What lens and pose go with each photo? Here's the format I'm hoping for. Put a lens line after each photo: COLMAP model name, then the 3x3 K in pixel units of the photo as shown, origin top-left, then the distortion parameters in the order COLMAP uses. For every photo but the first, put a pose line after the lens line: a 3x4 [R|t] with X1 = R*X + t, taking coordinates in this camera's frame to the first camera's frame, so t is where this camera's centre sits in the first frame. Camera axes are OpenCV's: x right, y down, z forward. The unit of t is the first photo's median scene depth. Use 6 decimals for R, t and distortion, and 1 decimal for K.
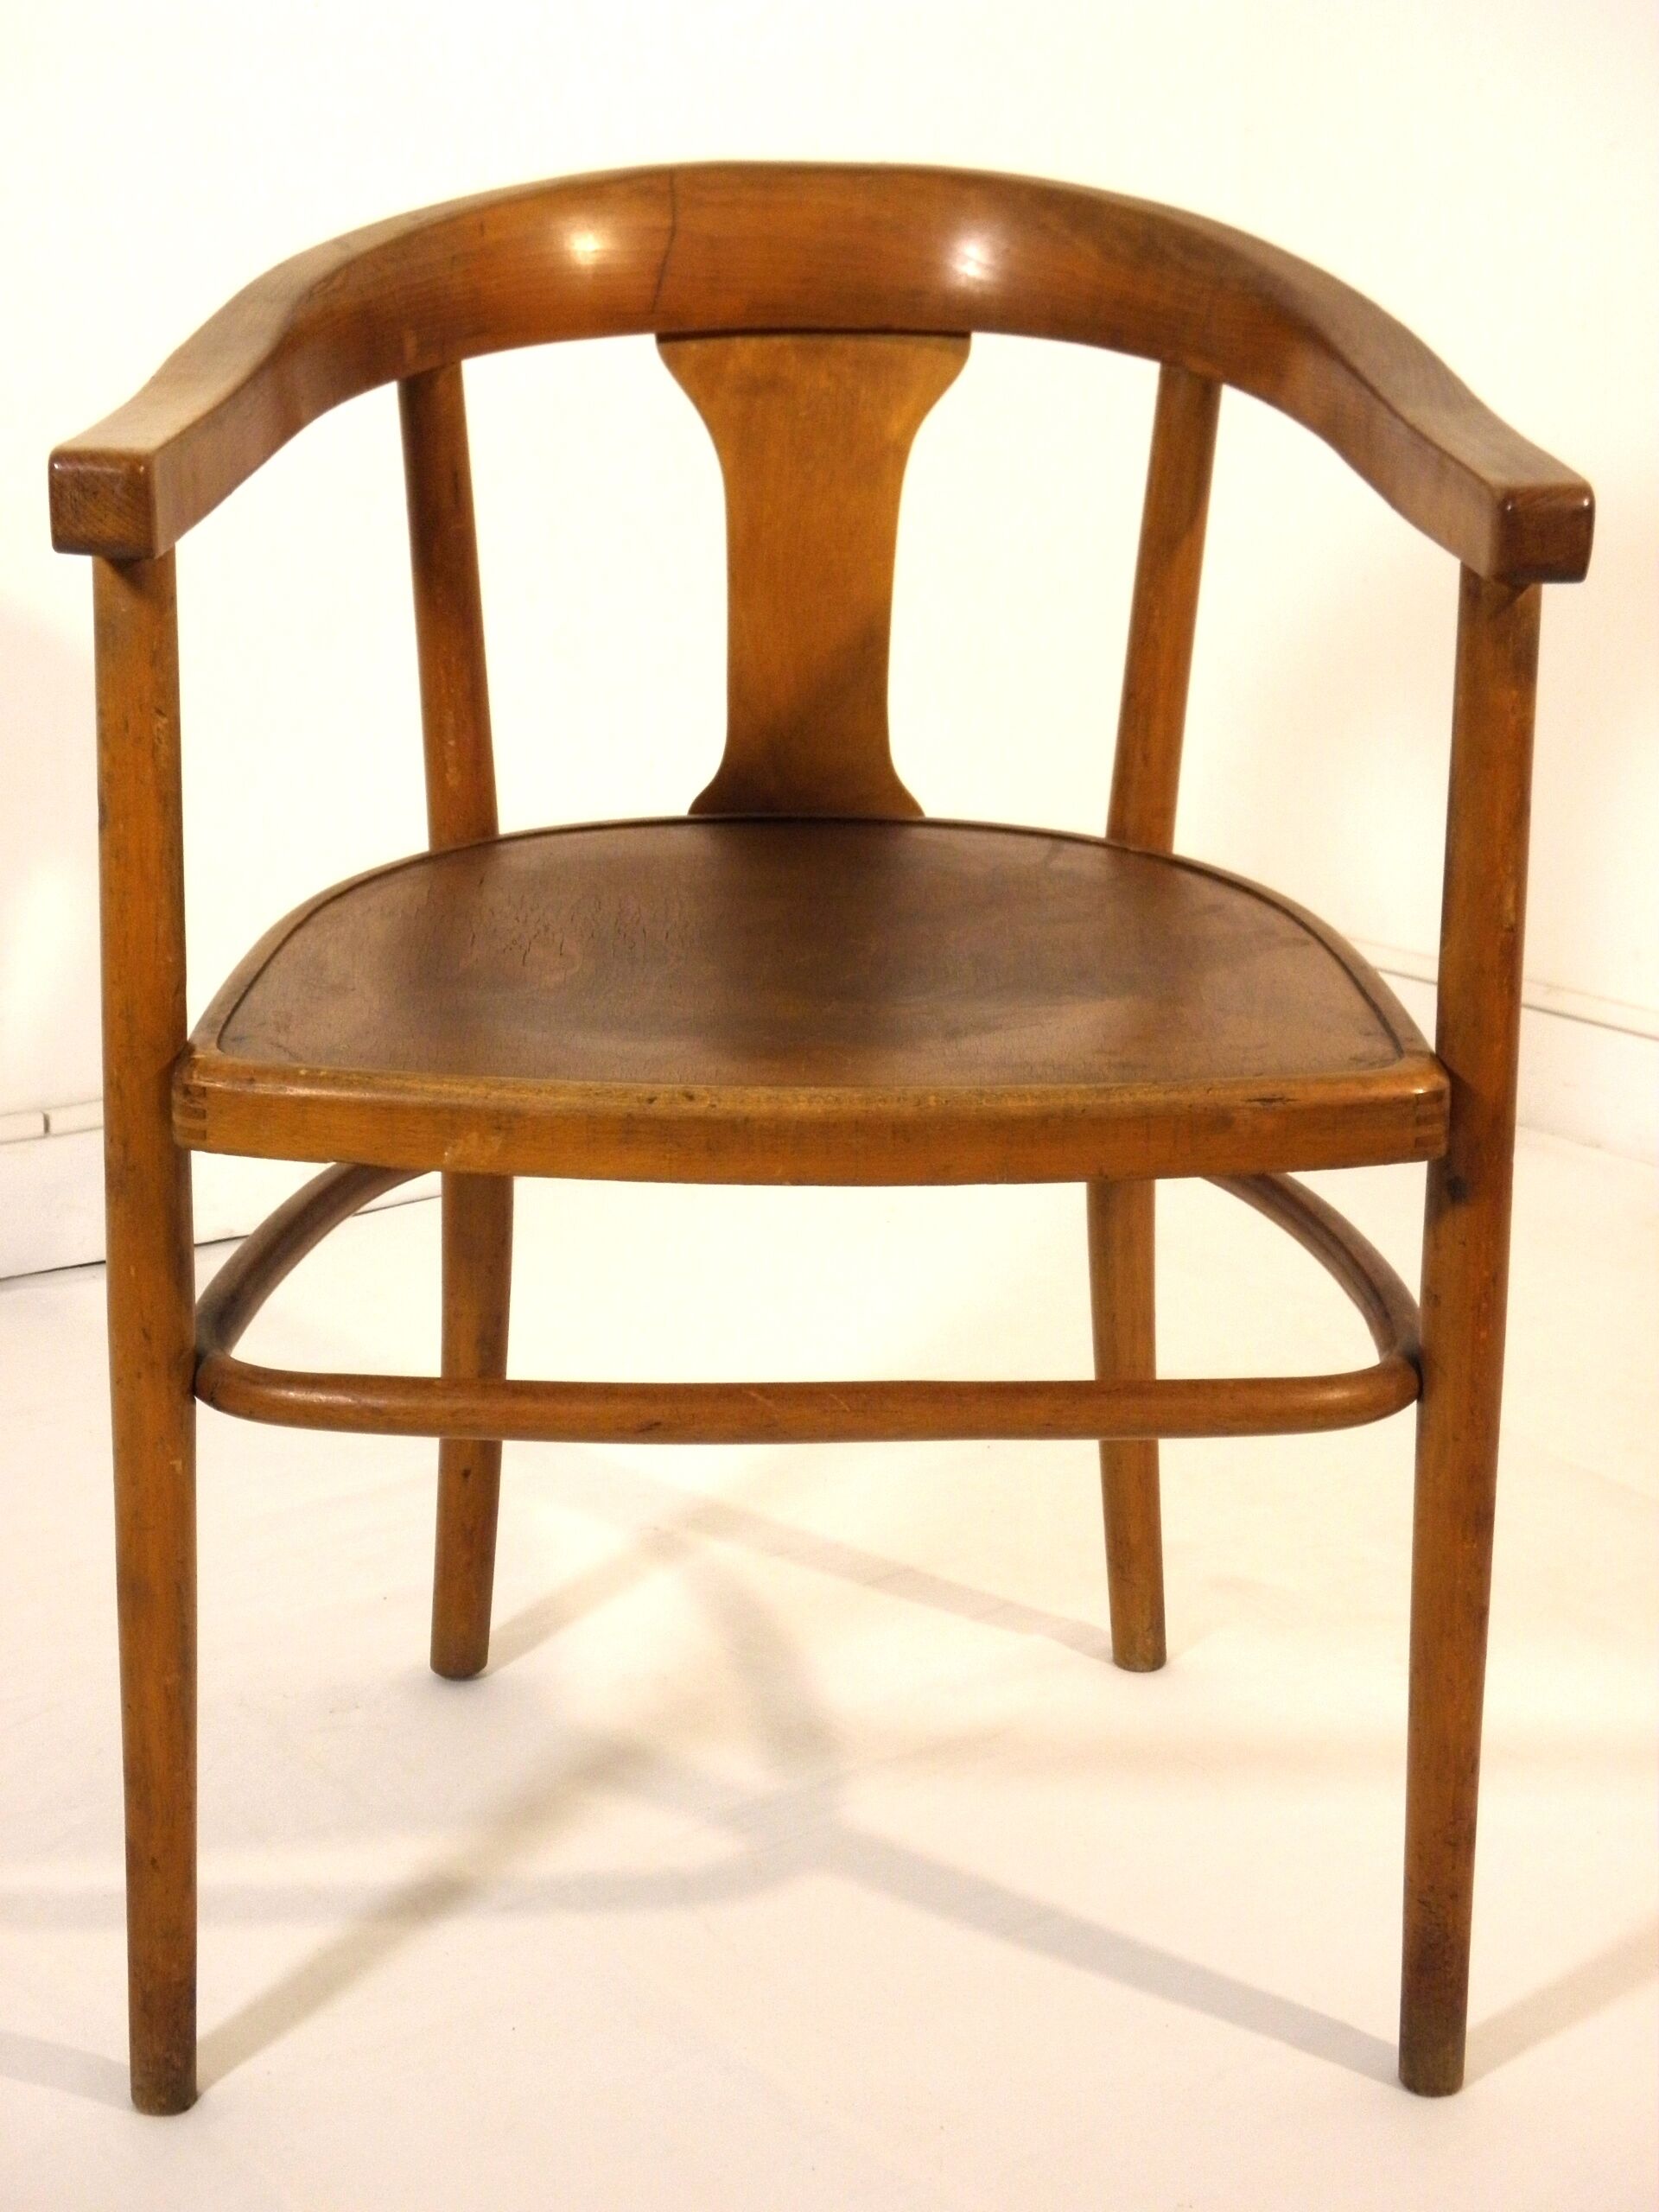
lens RADIAL K [[3507.3, 0, 829.5], [0, 3507.3, 1106.0], [0, 0, 1]] dist [0.008499, 0.014846]
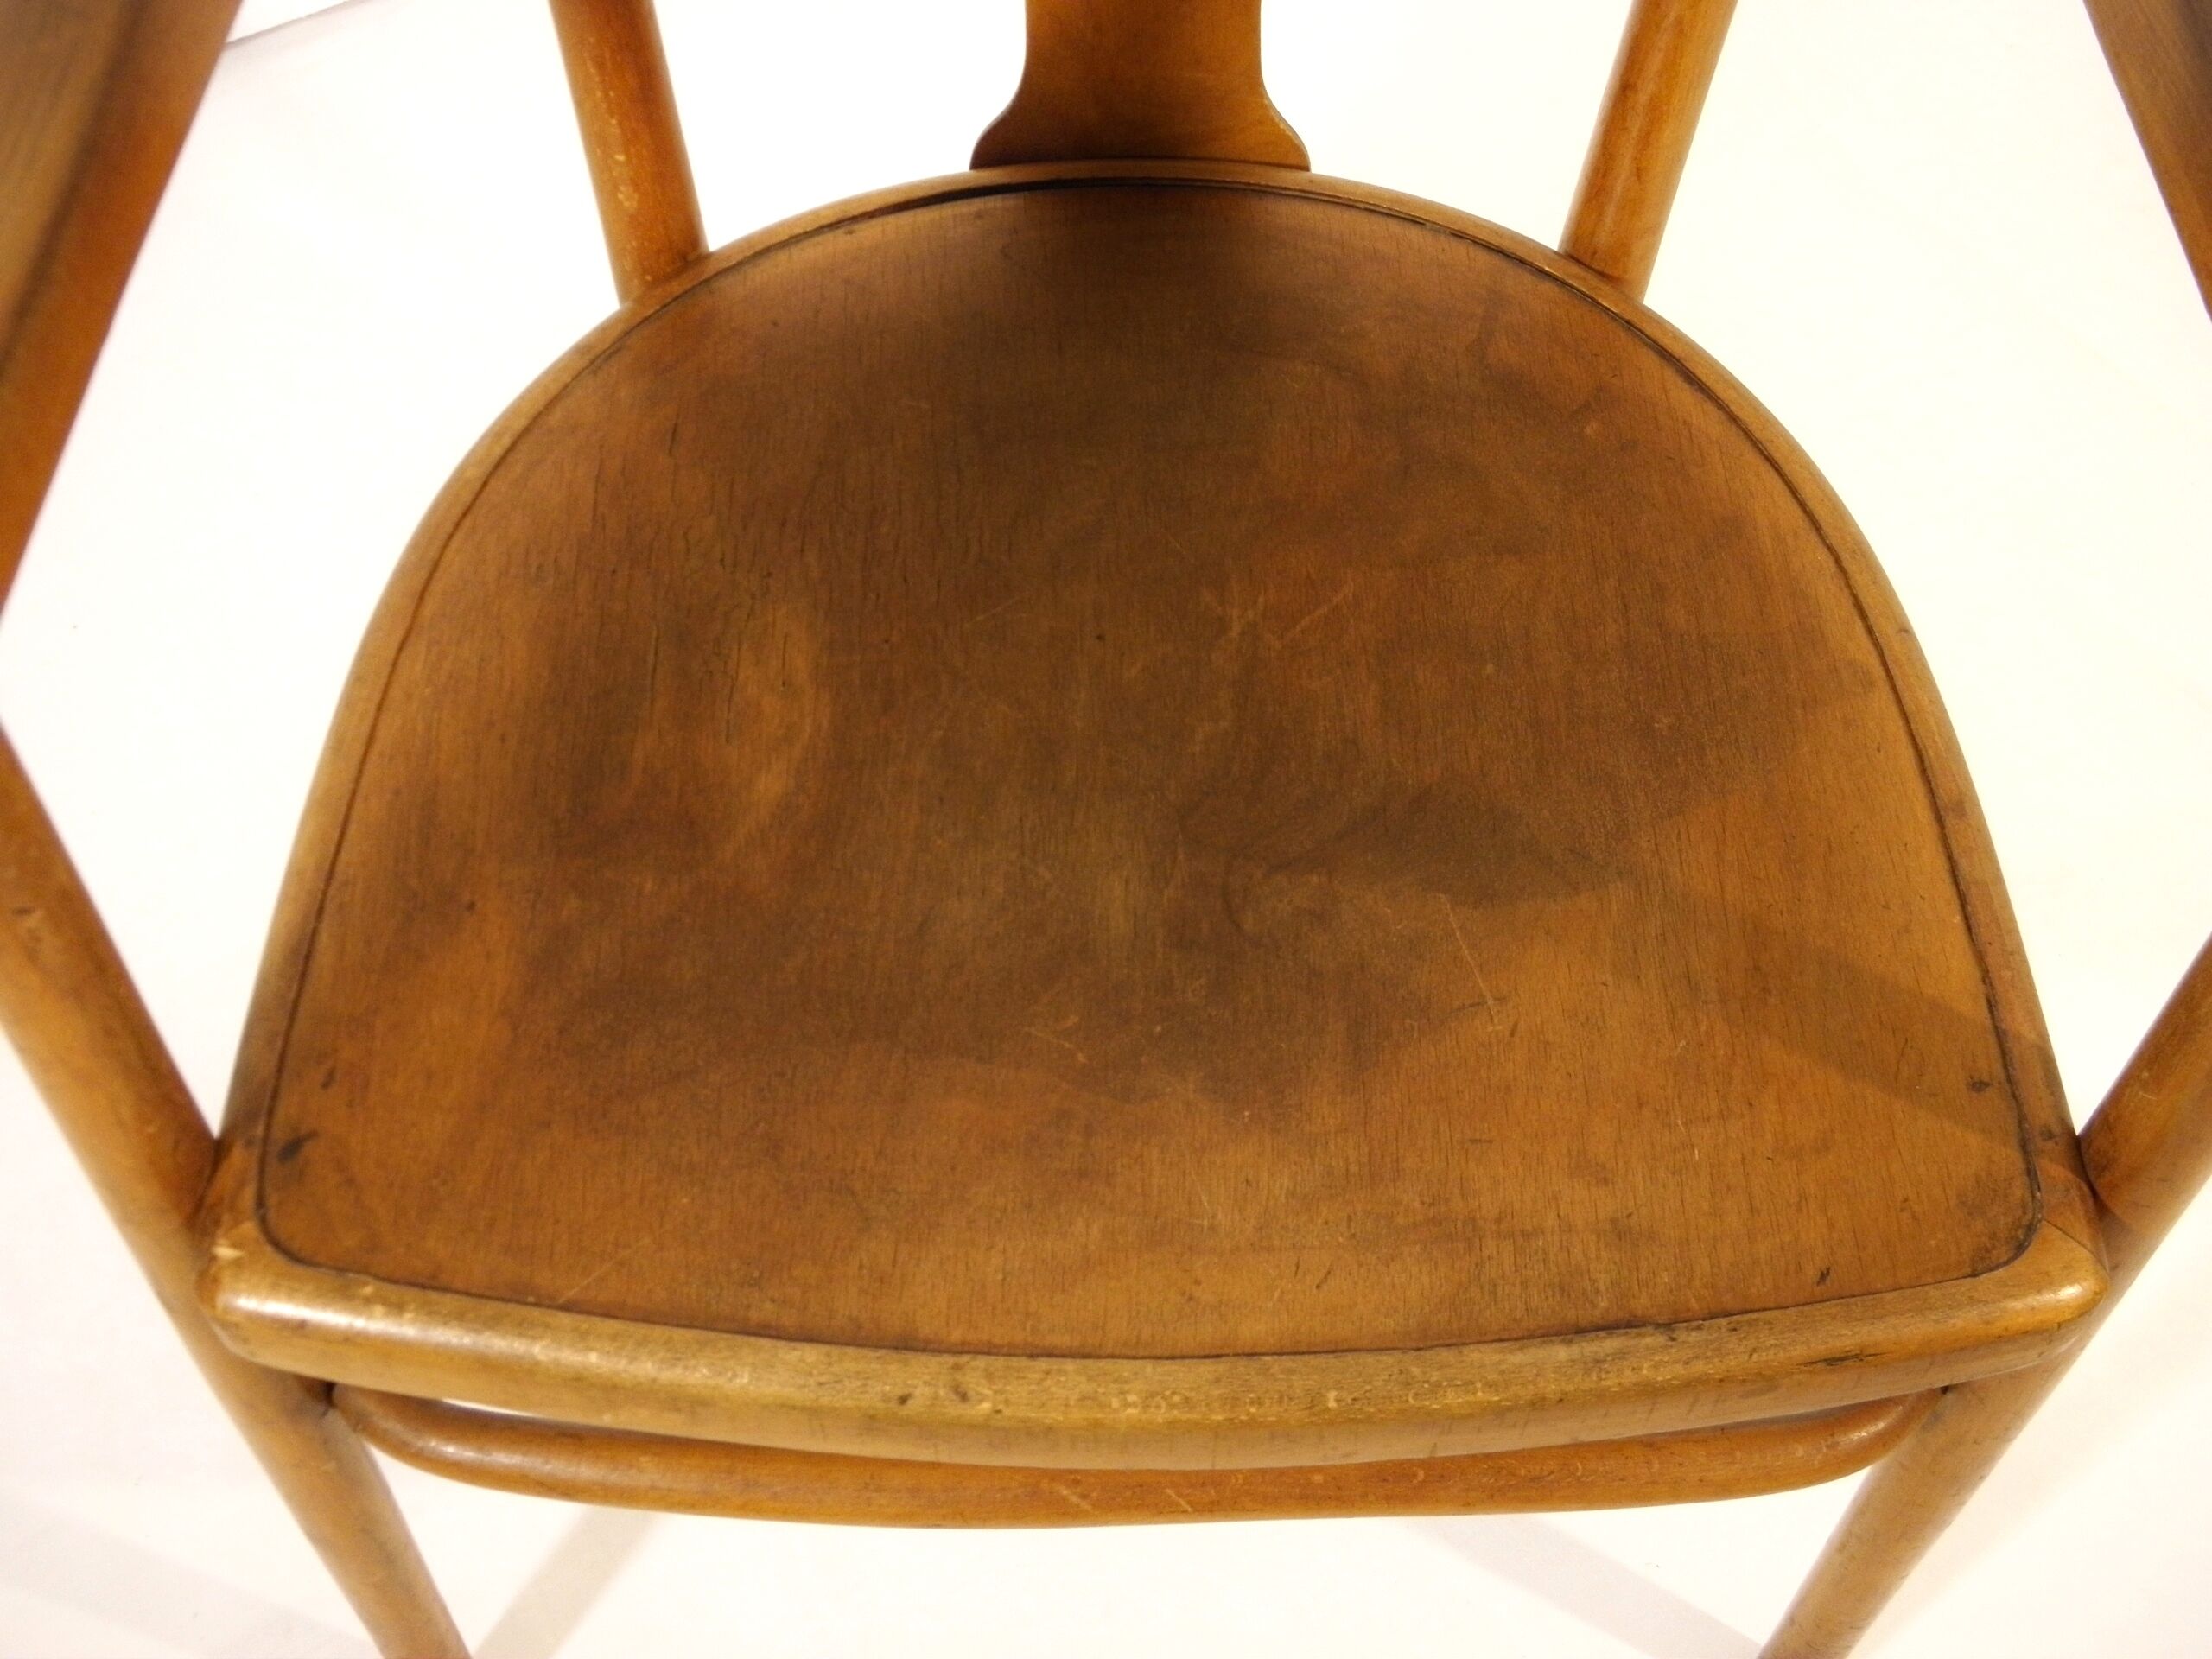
lens RADIAL K [[2557.6, 0, 1106.0], [0, 2557.6, 829.5], [0, 0, 1]] dist [-0.047877, 0.016708]
pose [[0.999898, 0.009513, -0.010639, -0.007562], [-0.001583, 0.814781, 0.579767, -0.309118], [0.014183, -0.579691, 0.814713, 0.571209]]
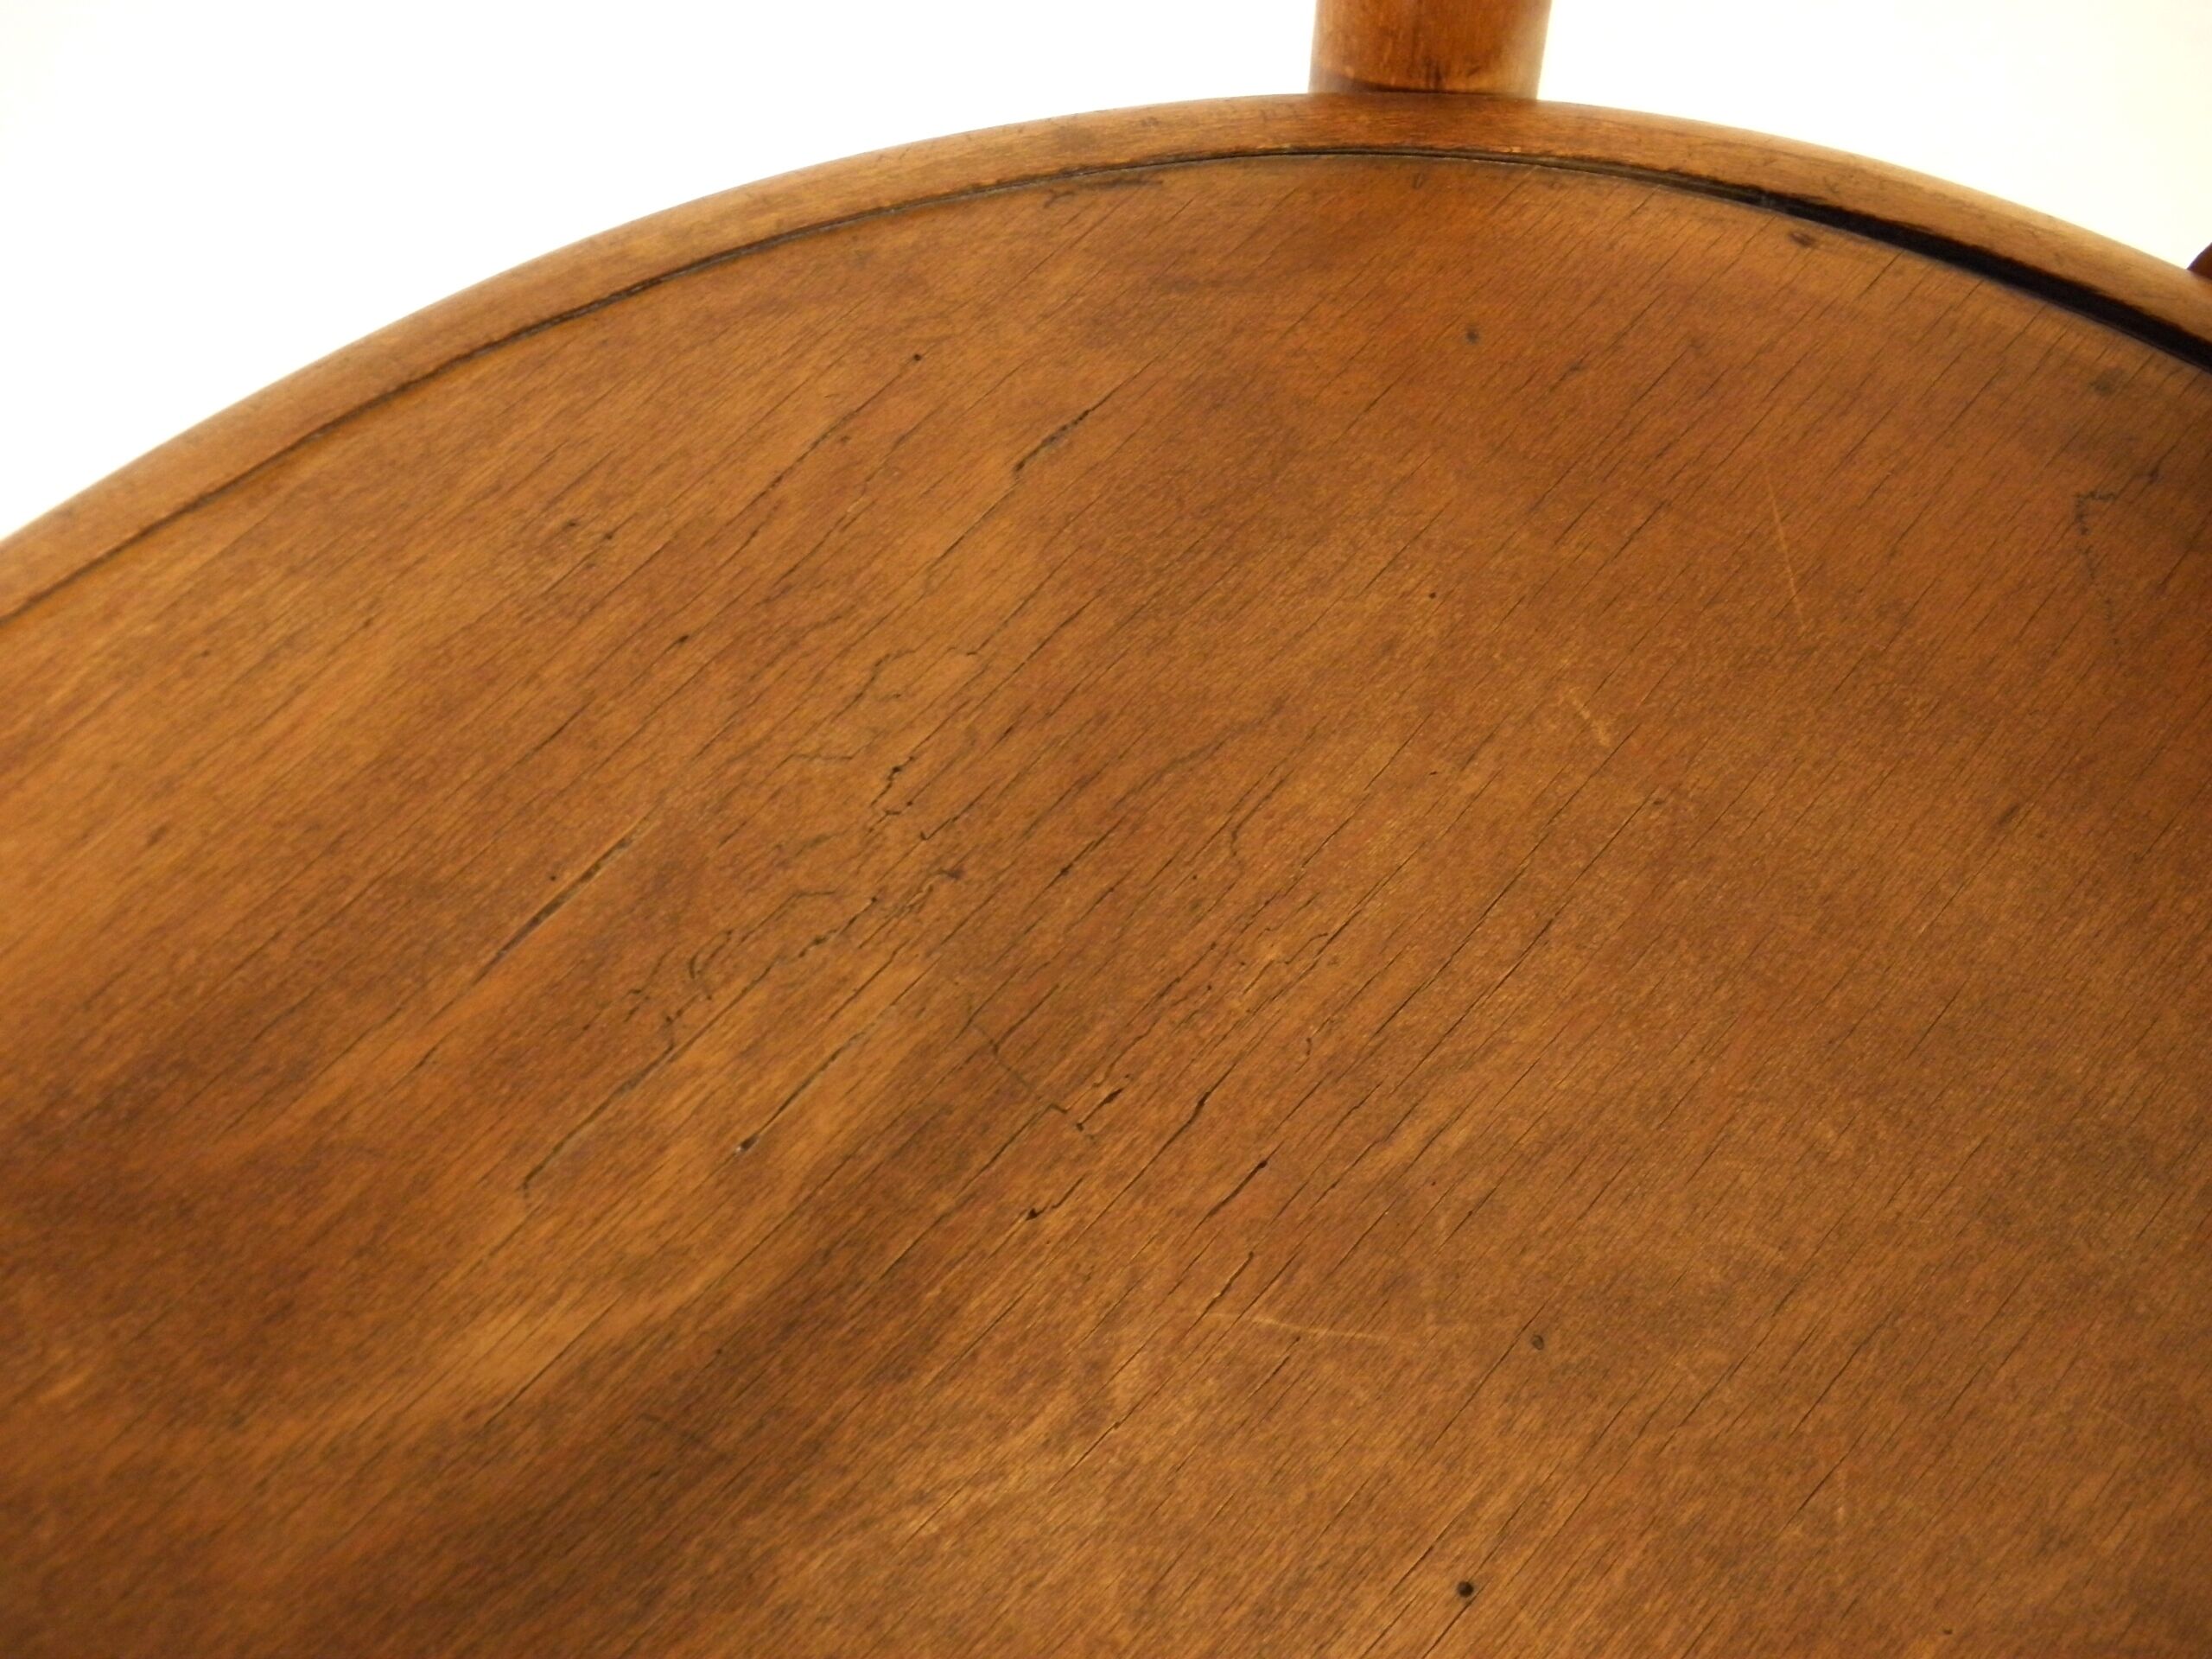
lens RADIAL K [[2557.6, 0, 1106.0], [0, 2557.6, 829.5], [0, 0, 1]] dist [-0.047877, 0.016708]
pose [[0.698362, 0.631011, -0.337811, -0.005409], [-0.219361, 0.637953, 0.738171, -0.209182], [0.681301, -0.441408, 0.583942, 0.910123]]
